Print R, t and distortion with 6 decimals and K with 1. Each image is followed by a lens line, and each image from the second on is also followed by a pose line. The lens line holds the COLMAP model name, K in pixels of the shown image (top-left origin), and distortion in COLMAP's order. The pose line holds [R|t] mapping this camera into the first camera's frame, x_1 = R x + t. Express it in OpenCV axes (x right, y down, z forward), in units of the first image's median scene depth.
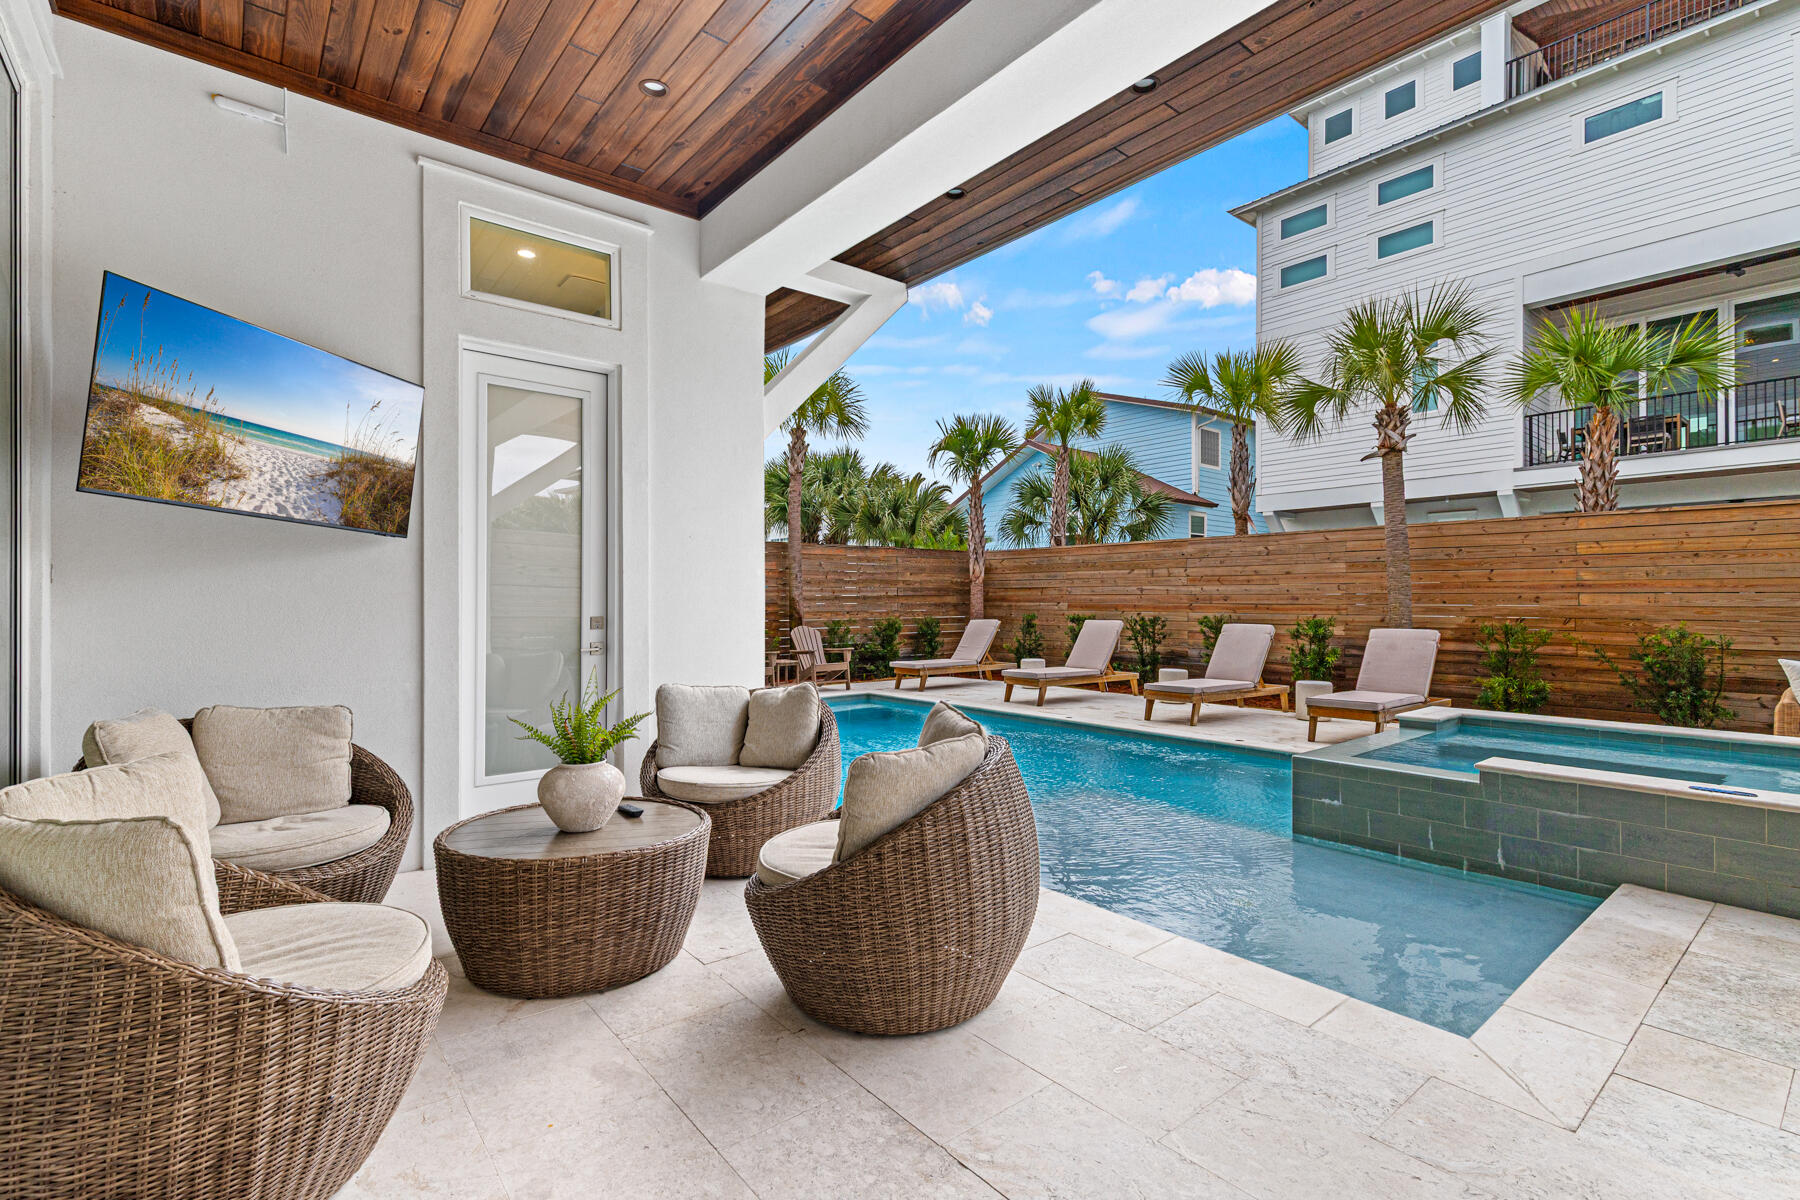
lens RADIAL K [[817.3, 0, 899.5], [0, 817.3, 601.1], [0, 0, 1]] dist [0.002748, -0.000710]
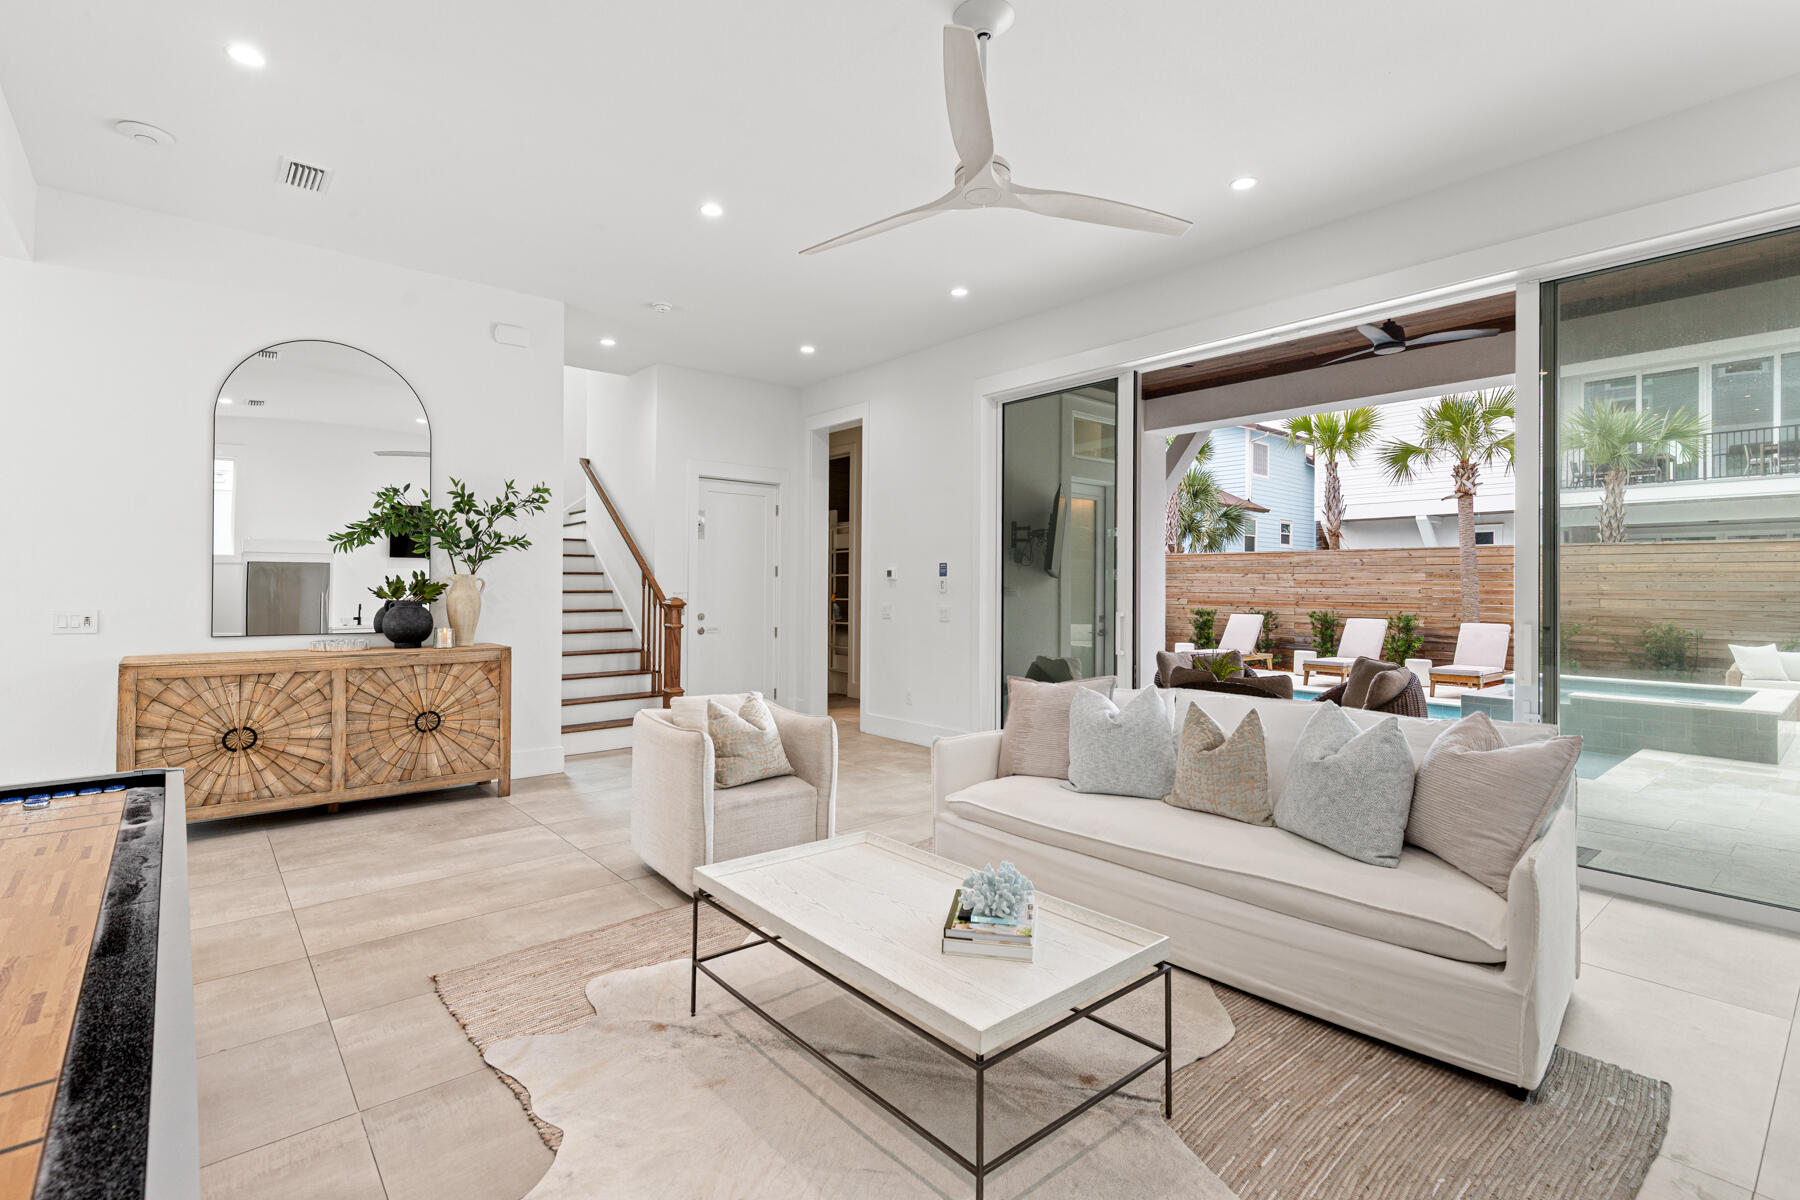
lens RADIAL K [[831.1, 0, 906.1], [0, 831.1, 585.1], [0, 0, 1]] dist [0.002608, 0.000676]
pose [[0.999721, 0.007213, 0.022485, -0.373512], [-0.007196, 0.999974, -0.000799, -0.021663], [-0.022490, 0.000637, 0.999747, -0.385871]]
